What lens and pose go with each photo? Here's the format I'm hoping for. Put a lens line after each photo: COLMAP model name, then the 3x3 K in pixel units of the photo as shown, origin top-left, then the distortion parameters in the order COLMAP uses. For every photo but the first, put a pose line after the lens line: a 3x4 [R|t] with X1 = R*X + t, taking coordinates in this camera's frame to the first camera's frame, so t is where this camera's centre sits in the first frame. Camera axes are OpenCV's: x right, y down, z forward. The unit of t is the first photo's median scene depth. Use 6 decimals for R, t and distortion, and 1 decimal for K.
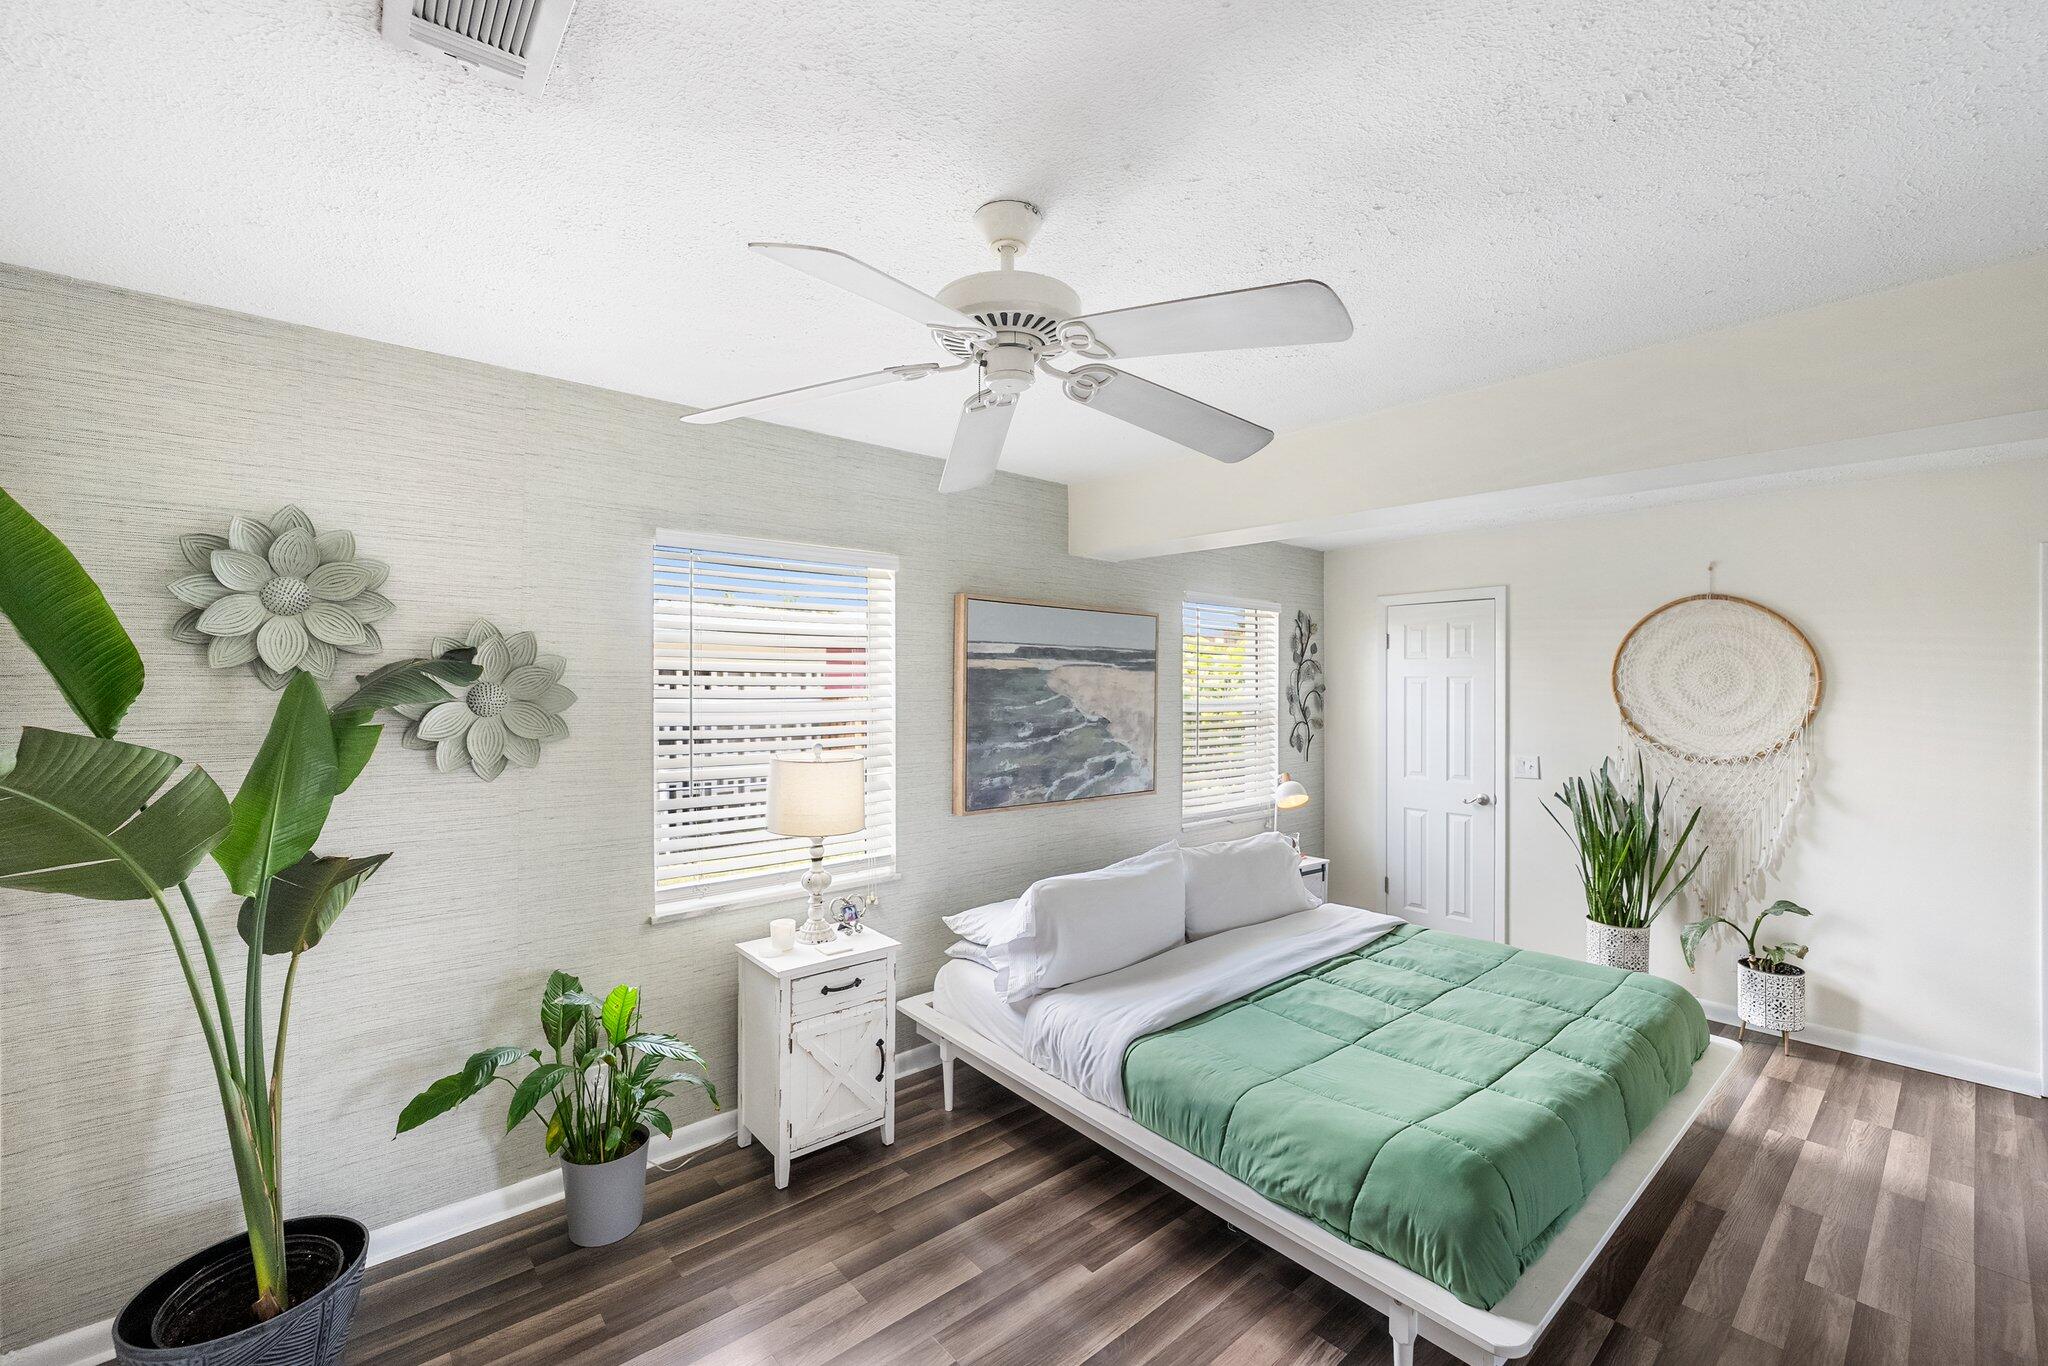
lens RADIAL K [[841.8, 0, 1022.8], [0, 841.8, 674.9], [0, 0, 1]] dist [-0.011471, -0.000018]
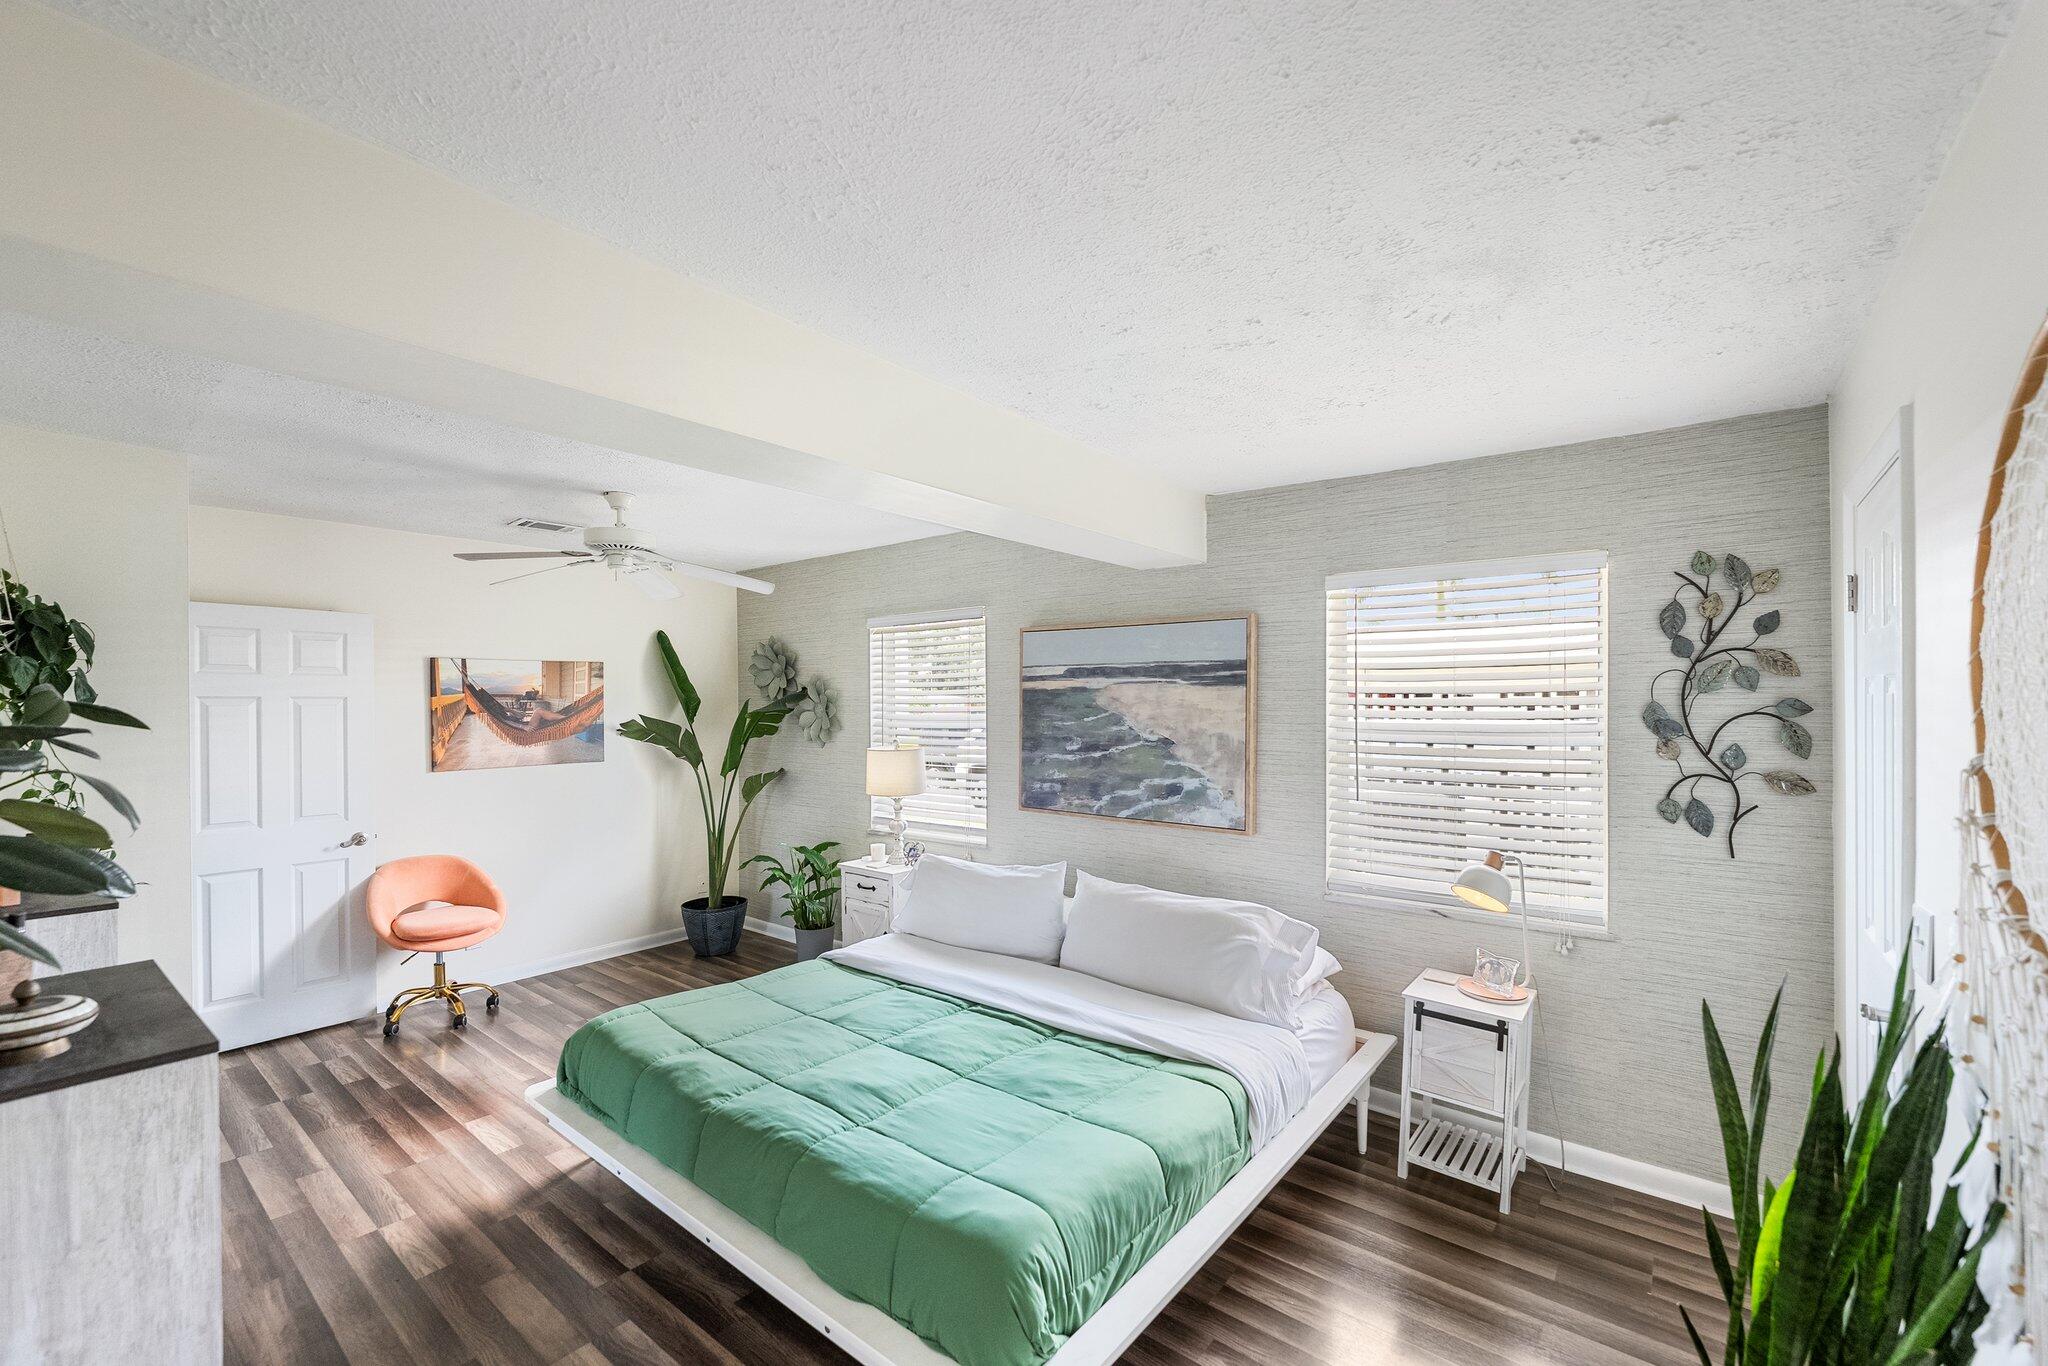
lens RADIAL K [[845.2, 0, 1019.3], [0, 845.2, 694.9], [0, 0, 1]] dist [-0.008761, 0.000352]
pose [[0.176535, -0.015481, -0.984173, 1.016001], [0.010308, 0.999851, -0.013878, 0.015424], [0.984240, -0.007695, 0.176668, 0.698797]]
